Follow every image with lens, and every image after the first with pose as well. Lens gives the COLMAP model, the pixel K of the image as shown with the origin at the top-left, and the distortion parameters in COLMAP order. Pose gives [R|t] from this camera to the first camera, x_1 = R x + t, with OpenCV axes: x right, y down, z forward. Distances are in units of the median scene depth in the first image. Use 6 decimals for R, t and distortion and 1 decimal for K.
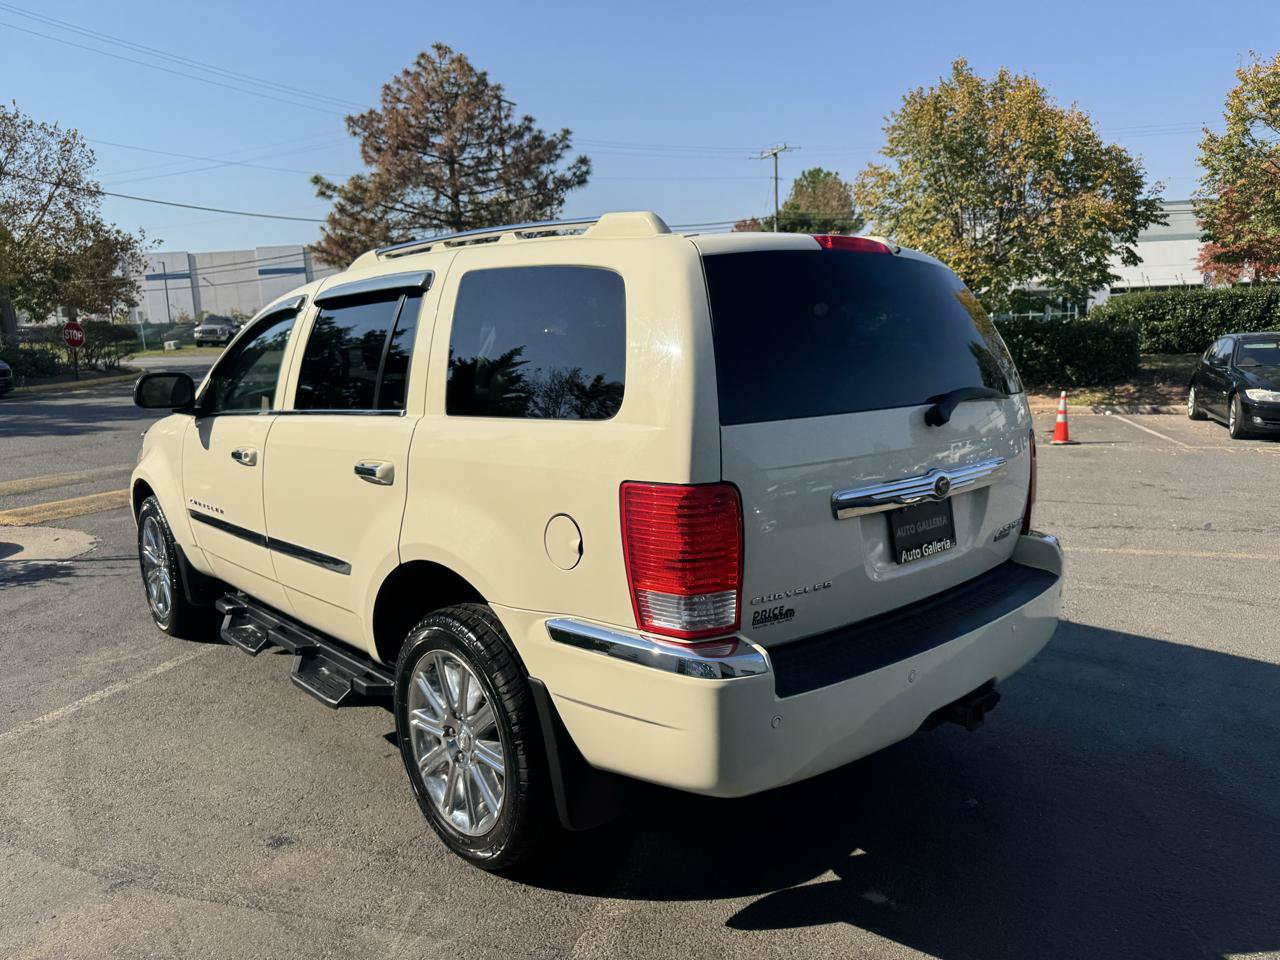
lens RADIAL K [[912.4, 0, 646.3], [0, 912.4, 484.8], [0, 0, 1]] dist [0.025838, -0.026616]
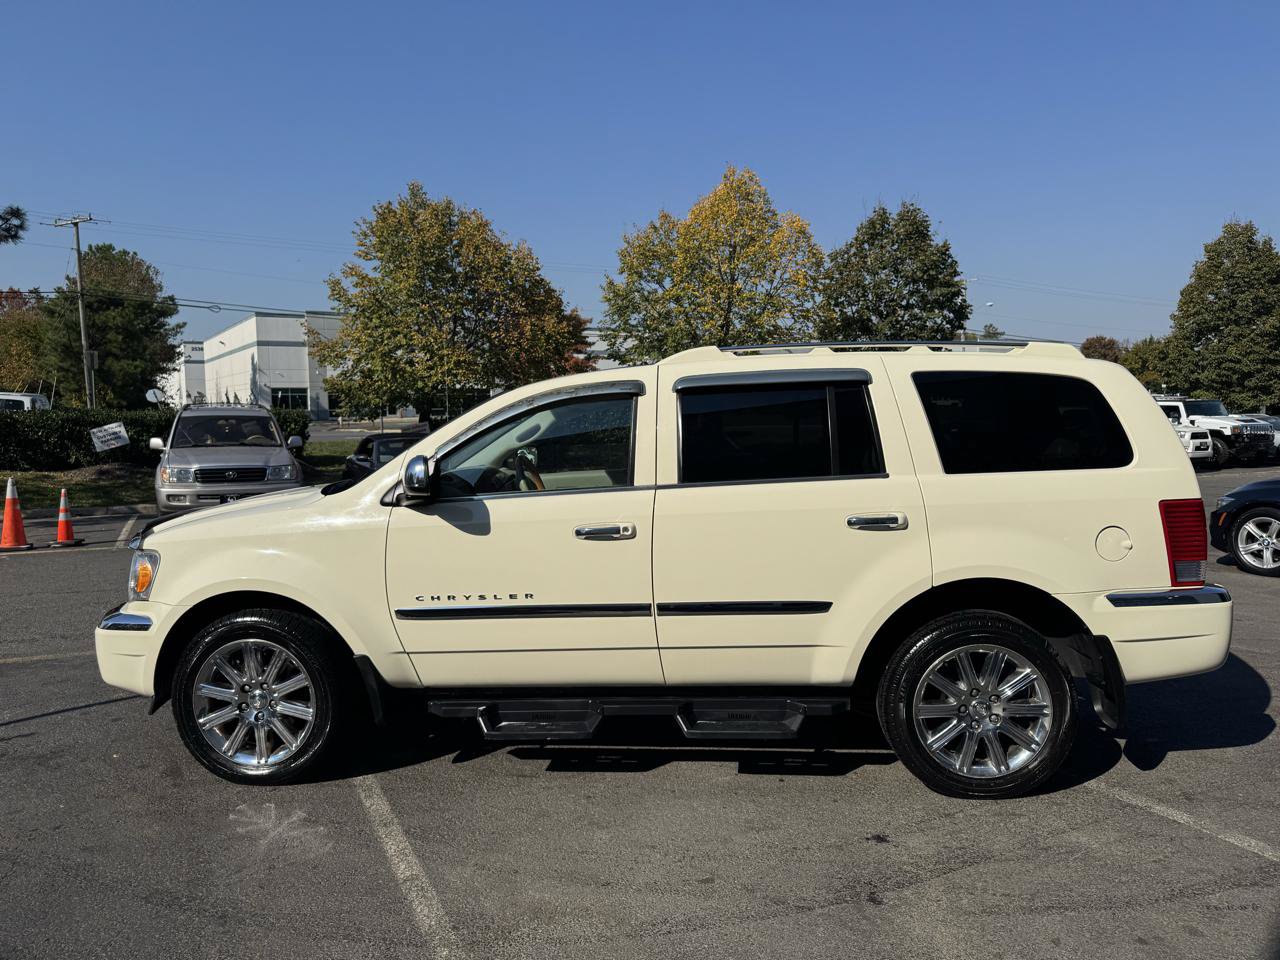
lens RADIAL K [[907.7, 0, 648.4], [0, 907.7, 477.3], [0, 0, 1]] dist [0.061322, -0.080961]
pose [[0.721586, -0.028910, 0.691720, -0.260012], [0.104634, 0.992205, -0.067683, -0.004203], [-0.684372, 0.121217, 0.718987, 0.054615]]
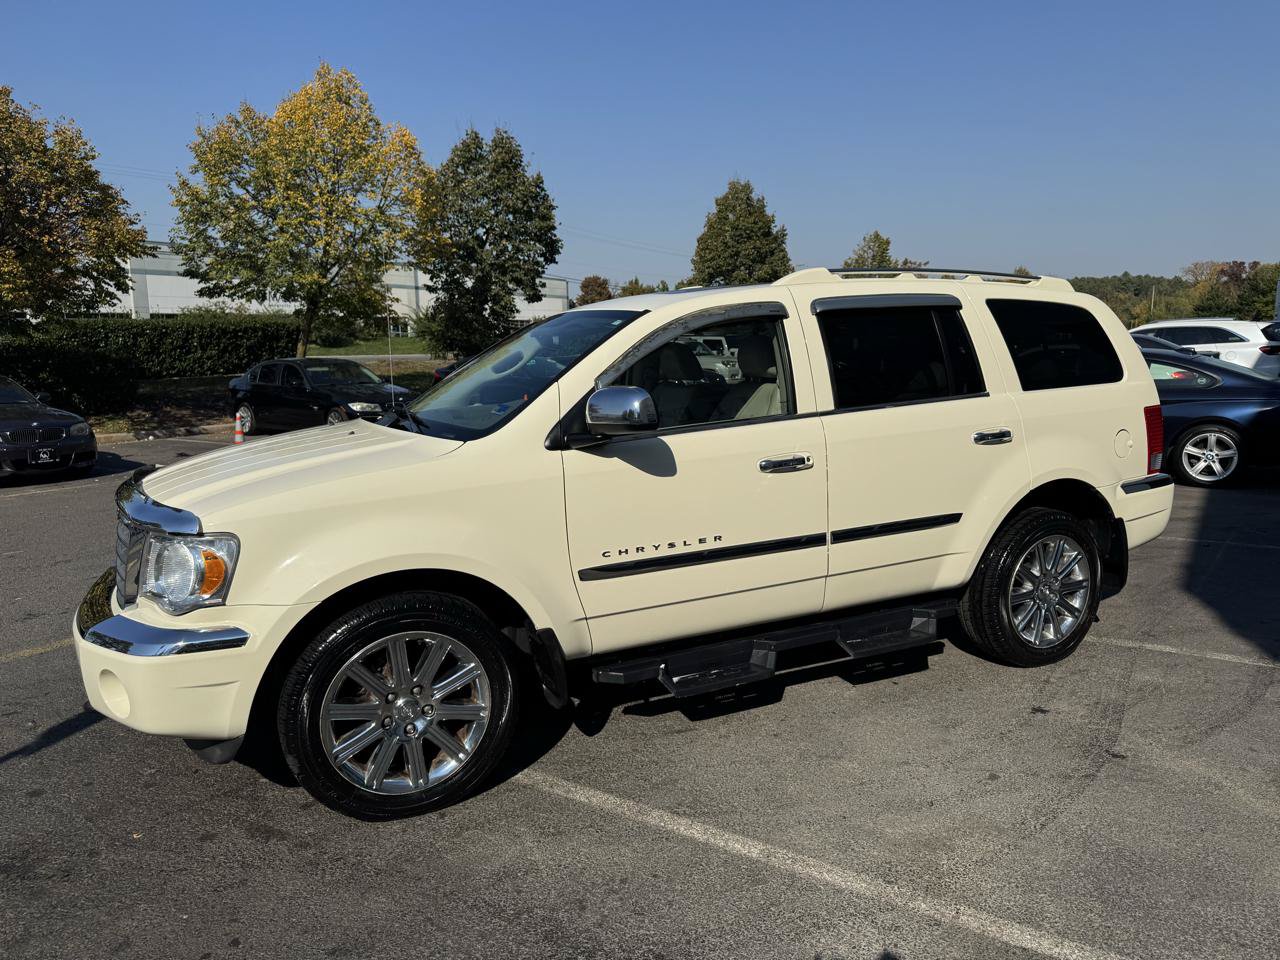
lens RADIAL K [[901.8, 0, 653.8], [0, 901.8, 487.1], [0, 0, 1]] dist [0.060396, -0.068966]
pose [[0.262357, -0.130162, 0.956152, -0.329271], [0.160187, 0.982988, 0.089862, -0.026985], [-0.951582, 0.129588, 0.278744, 0.205668]]
